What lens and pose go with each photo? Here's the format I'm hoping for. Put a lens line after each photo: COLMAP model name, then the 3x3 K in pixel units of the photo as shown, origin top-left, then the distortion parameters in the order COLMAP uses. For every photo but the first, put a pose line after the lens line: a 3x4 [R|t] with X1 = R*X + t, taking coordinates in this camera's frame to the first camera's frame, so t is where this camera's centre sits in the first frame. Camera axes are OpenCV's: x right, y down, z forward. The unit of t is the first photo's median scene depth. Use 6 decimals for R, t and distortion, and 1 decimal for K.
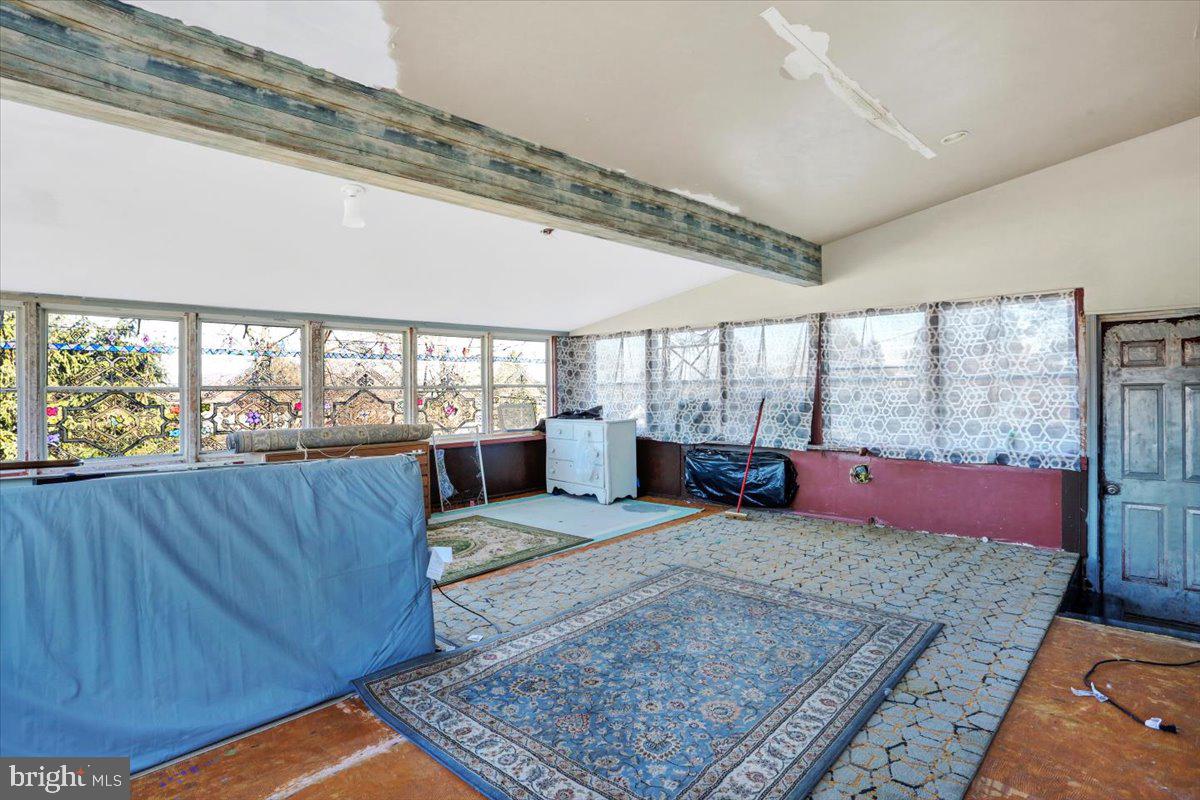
lens RADIAL K [[603.9, 0, 590.6], [0, 603.9, 395.0], [0, 0, 1]] dist [-0.069923, 0.029087]
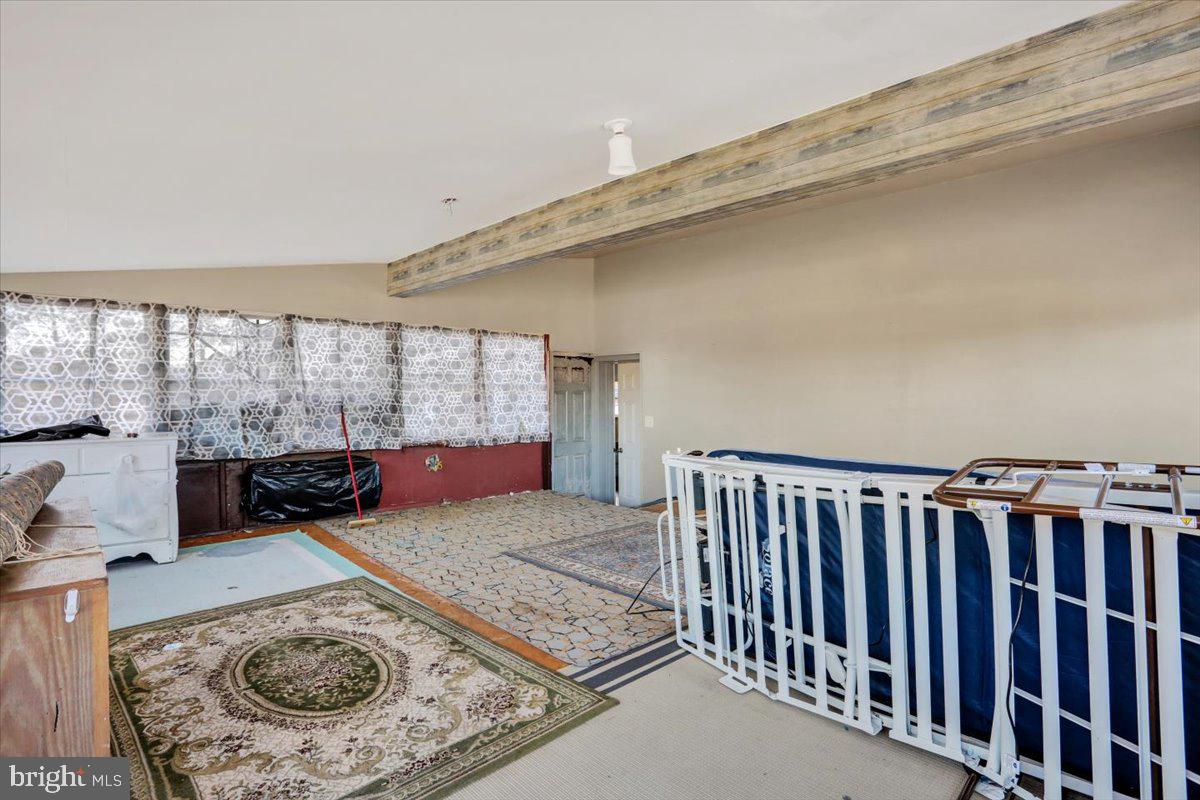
lens RADIAL K [[603.9, 0, 590.6], [0, 603.9, 395.0], [0, 0, 1]] dist [-0.069923, 0.029087]
pose [[0.058131, 0.005032, 0.998296, -0.800992], [0.004409, 0.999976, -0.005298, 0.003485], [-0.998299, 0.004710, 0.058108, 0.673546]]
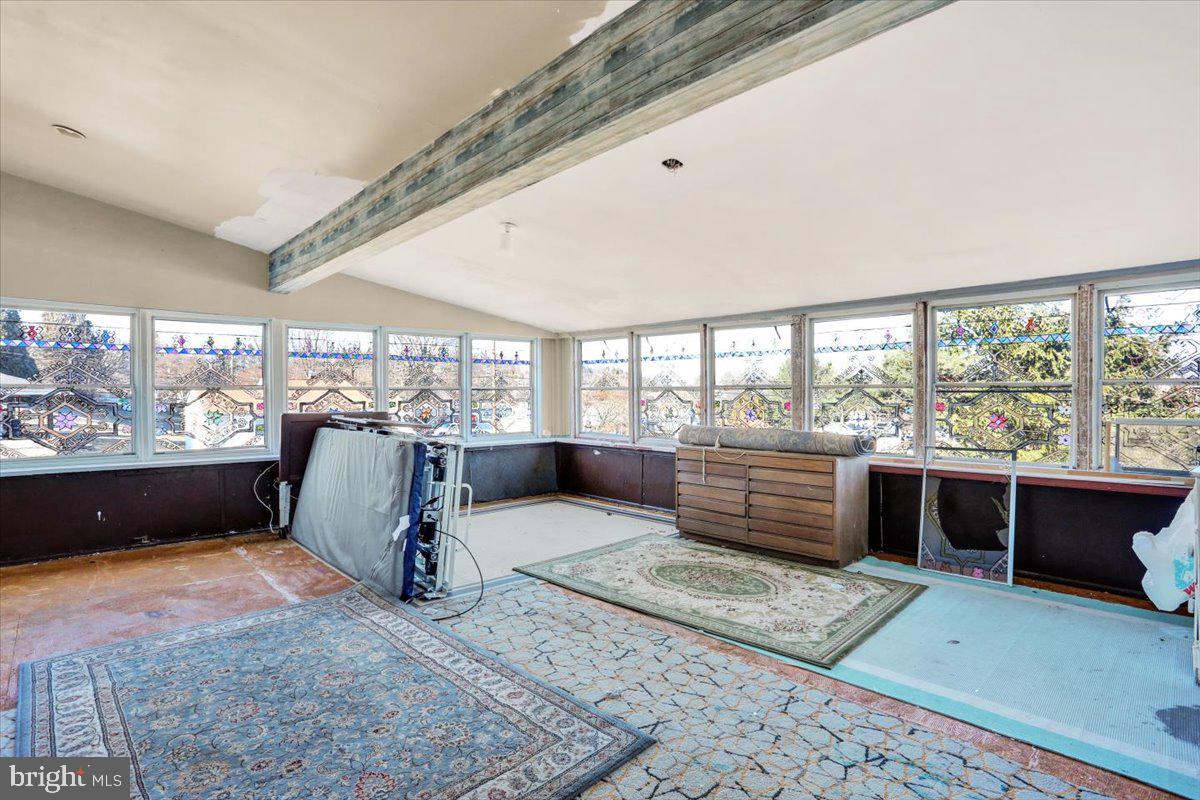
lens RADIAL K [[603.9, 0, 590.6], [0, 603.9, 395.0], [0, 0, 1]] dist [-0.069923, 0.029087]
pose [[-0.057134, 0.015776, -0.998242, 0.561836], [-0.007253, 0.999842, 0.016216, -0.013740], [0.998340, 0.008167, -0.057011, 0.843630]]
